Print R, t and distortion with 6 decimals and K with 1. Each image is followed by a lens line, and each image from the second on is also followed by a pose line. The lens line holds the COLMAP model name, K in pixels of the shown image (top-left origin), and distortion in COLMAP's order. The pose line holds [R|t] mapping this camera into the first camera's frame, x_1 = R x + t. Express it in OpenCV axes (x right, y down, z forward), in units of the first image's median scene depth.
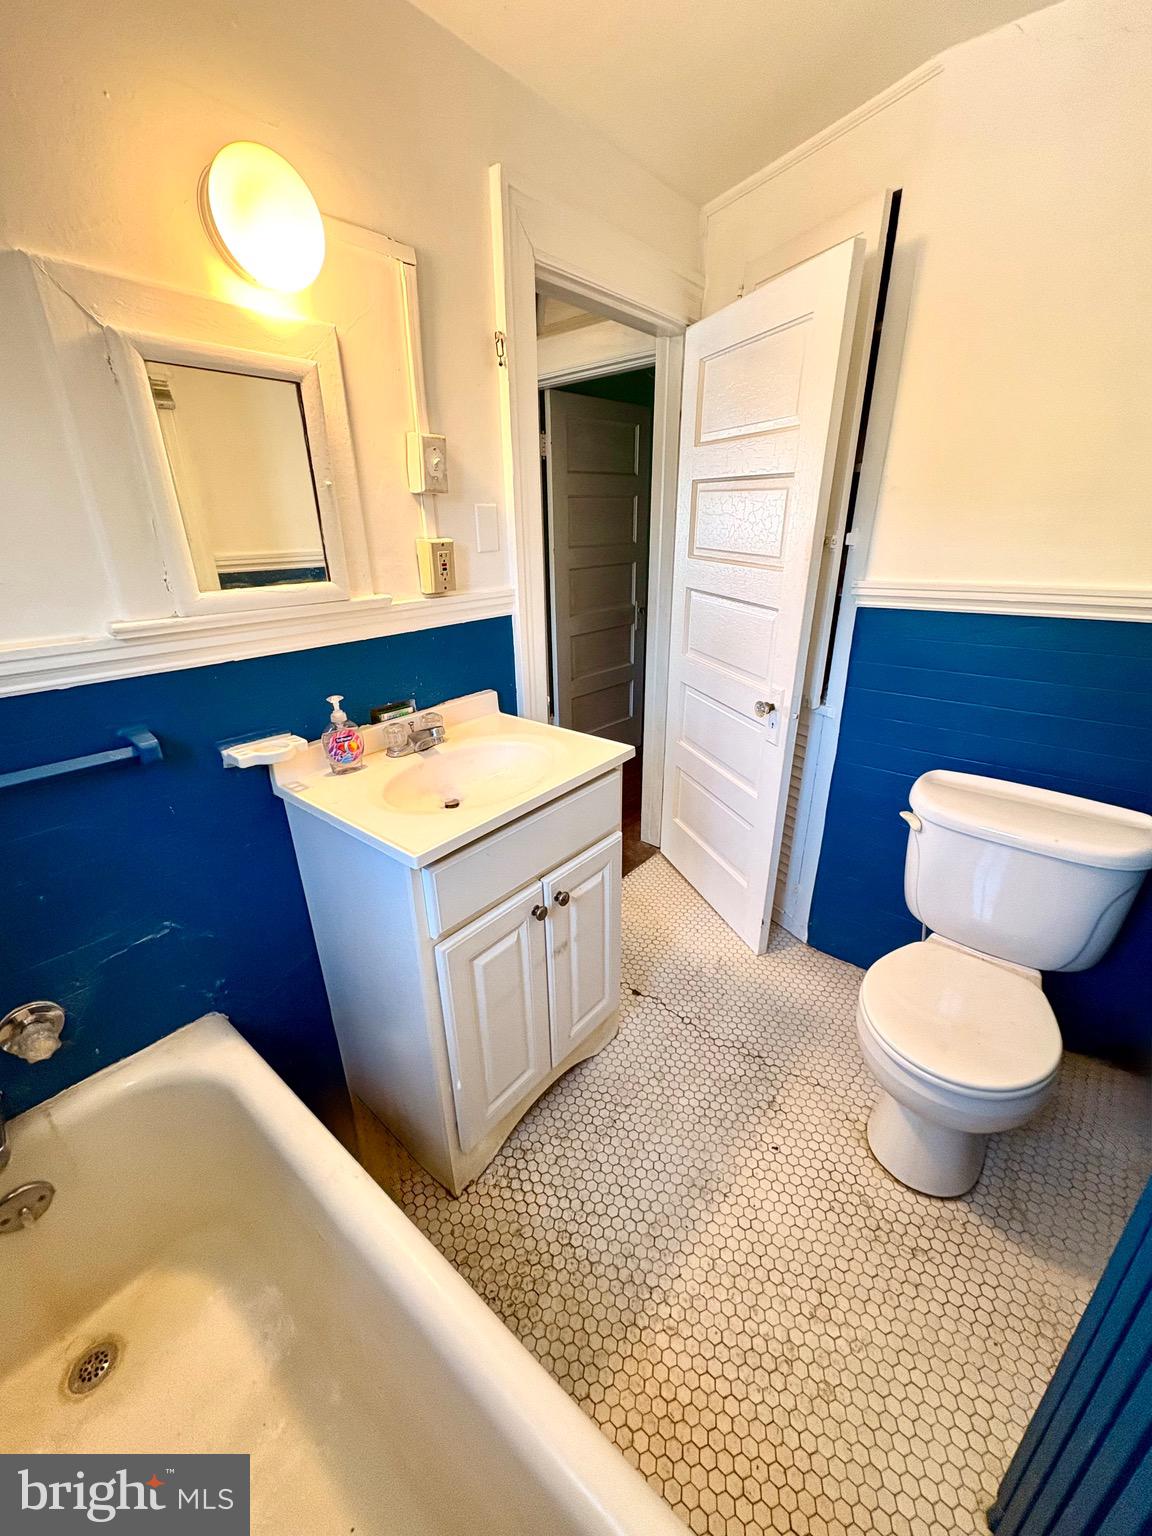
lens RADIAL K [[613.9, 0, 574.9], [0, 613.9, 766.3], [0, 0, 1]] dist [0.001764, 0.000129]
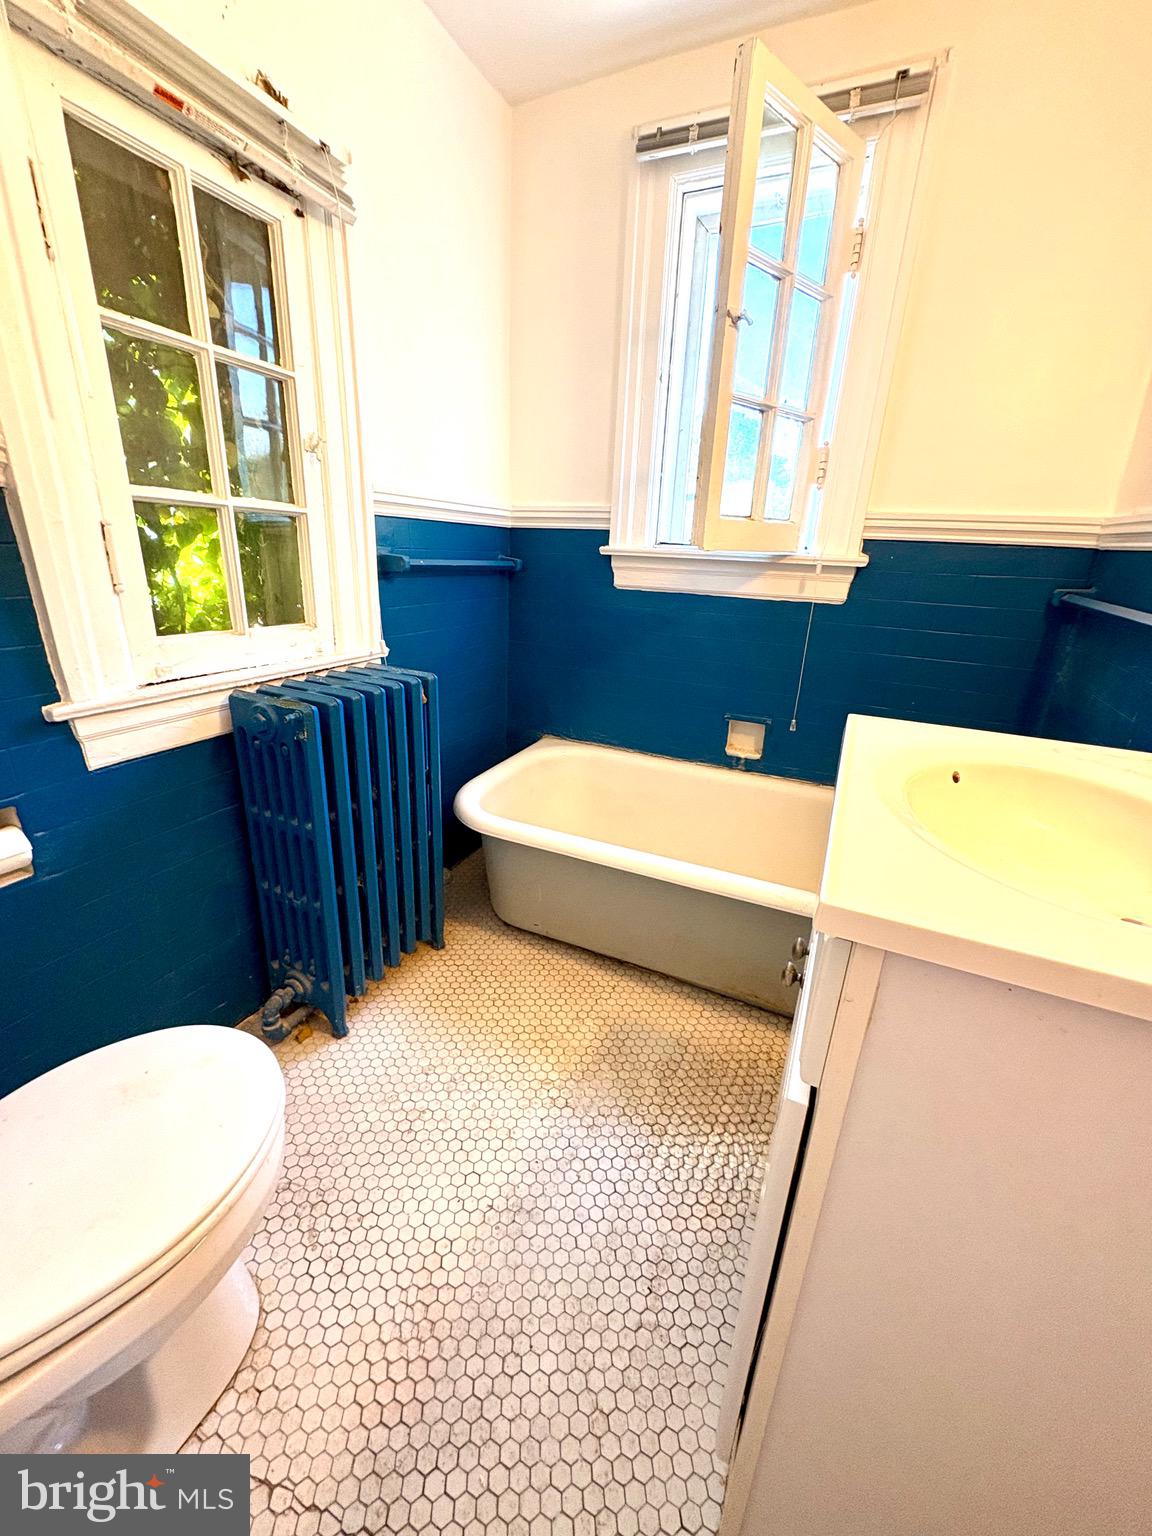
lens RADIAL K [[613.9, 0, 577.7], [0, 613.9, 762.1], [0, 0, 1]] dist [0.001764, 0.000129]
pose [[-0.965659, 0.061261, -0.252487, 0.298664], [-0.122269, 0.750313, 0.649678, -0.279336], [0.229244, 0.658239, -0.717056, 1.201835]]
